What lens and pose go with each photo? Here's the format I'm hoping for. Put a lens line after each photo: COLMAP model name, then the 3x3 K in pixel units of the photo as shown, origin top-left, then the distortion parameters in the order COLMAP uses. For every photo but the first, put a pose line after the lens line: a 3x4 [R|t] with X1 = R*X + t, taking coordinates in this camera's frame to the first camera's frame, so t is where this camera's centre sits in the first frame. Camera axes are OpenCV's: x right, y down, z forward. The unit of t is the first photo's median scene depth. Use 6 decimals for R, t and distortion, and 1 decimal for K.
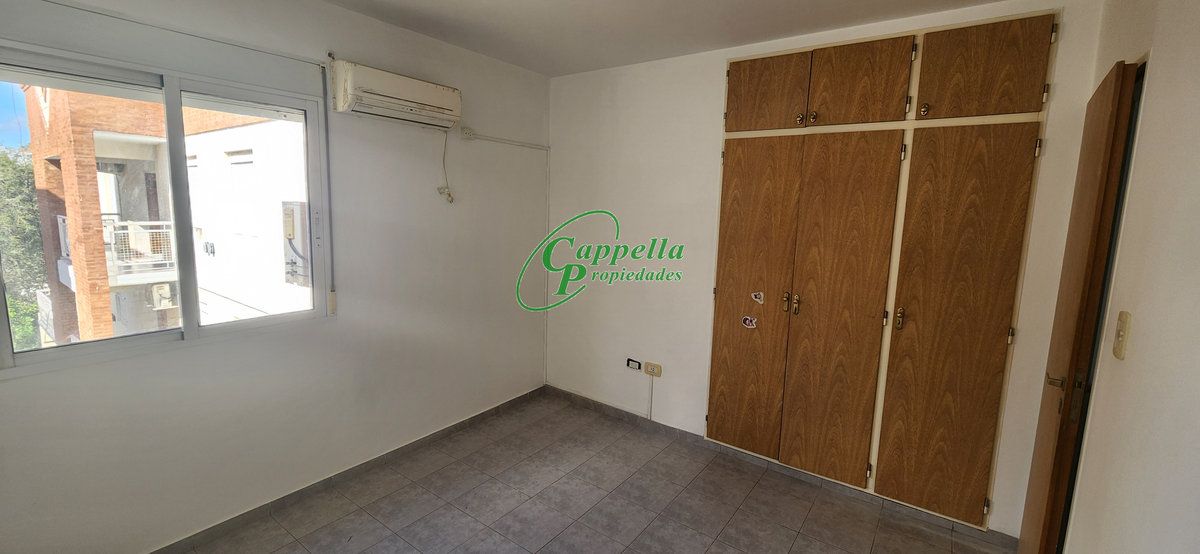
lens RADIAL K [[488.2, 0, 588.6], [0, 488.2, 274.2], [0, 0, 1]] dist [0.002999, -0.000514]
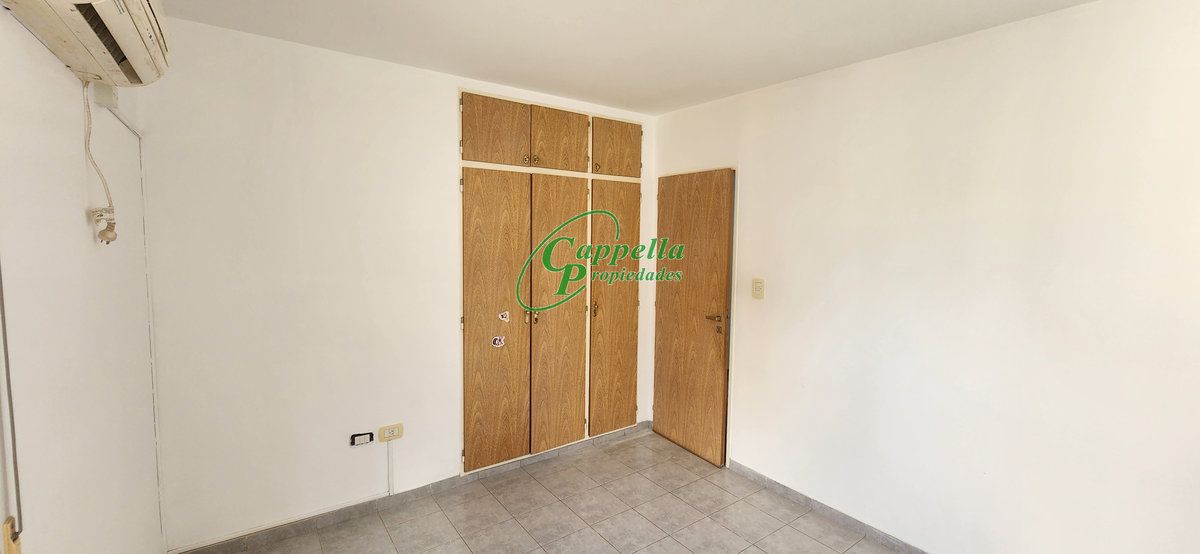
lens RADIAL K [[488.2, 0, 602.4], [0, 488.2, 273.0], [0, 0, 1]] dist [0.002999, -0.000514]
pose [[0.293018, -0.105086, 0.950314, -0.638452], [0.132391, 0.988826, 0.068524, -0.098293], [-0.946897, 0.105735, 0.303656, 0.475179]]
